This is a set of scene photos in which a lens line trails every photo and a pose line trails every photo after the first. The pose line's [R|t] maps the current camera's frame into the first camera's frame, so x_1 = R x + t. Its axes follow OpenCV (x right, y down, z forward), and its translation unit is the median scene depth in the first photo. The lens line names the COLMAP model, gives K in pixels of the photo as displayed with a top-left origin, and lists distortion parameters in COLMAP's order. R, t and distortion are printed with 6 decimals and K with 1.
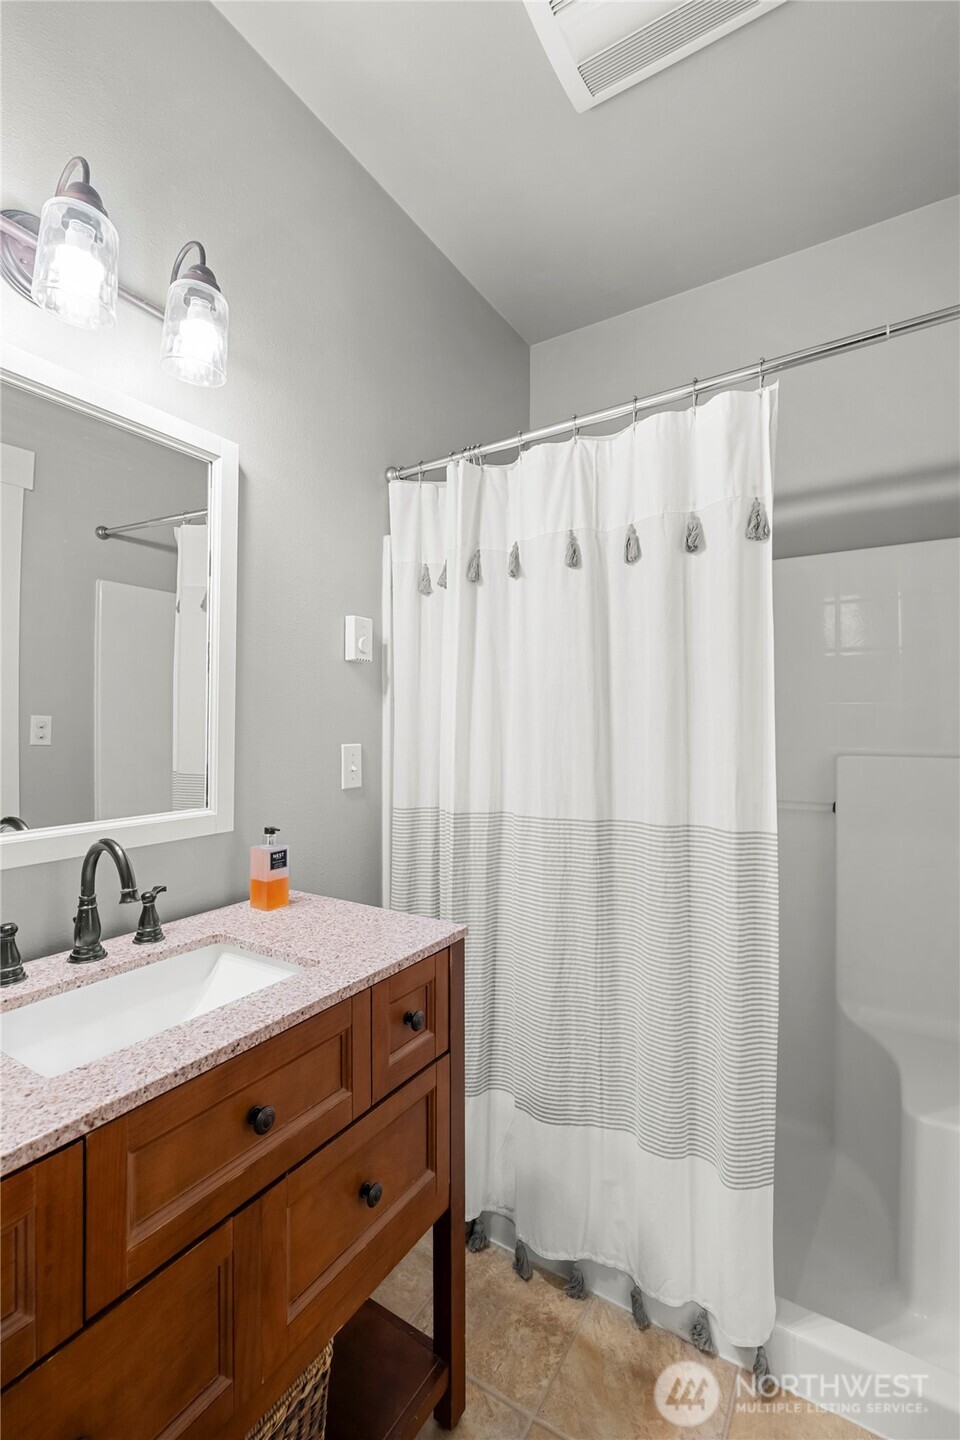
lens RADIAL K [[643.2, 0, 480.2], [0, 643.2, 723.2], [0, 0, 1]] dist [-0.008466, 0.002192]
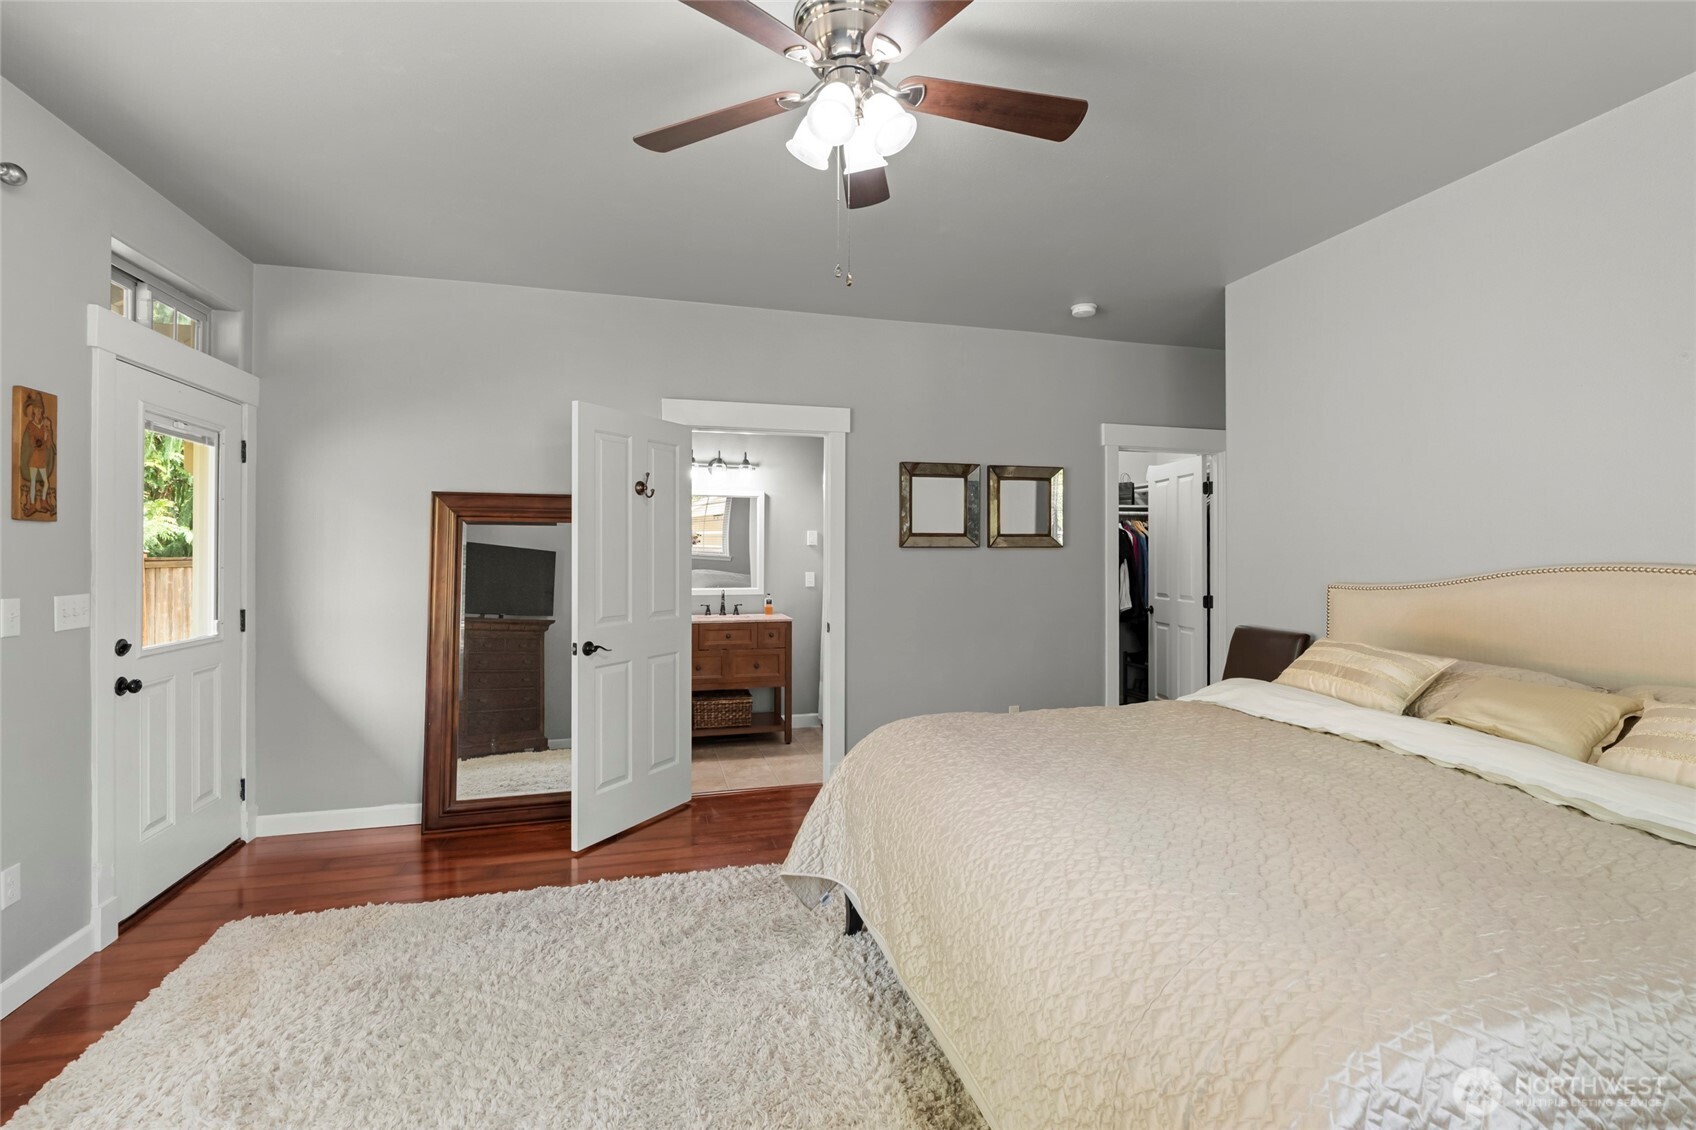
lens RADIAL K [[757.5, 0, 849.8], [0, 757.5, 554.2], [0, 0, 1]] dist [-0.008466, 0.002192]
pose [[0.739342, 0.008394, -0.673278, 3.485391], [-0.007026, 0.999964, 0.004751, -0.109177], [0.673294, 0.001217, 0.739374, -2.279401]]
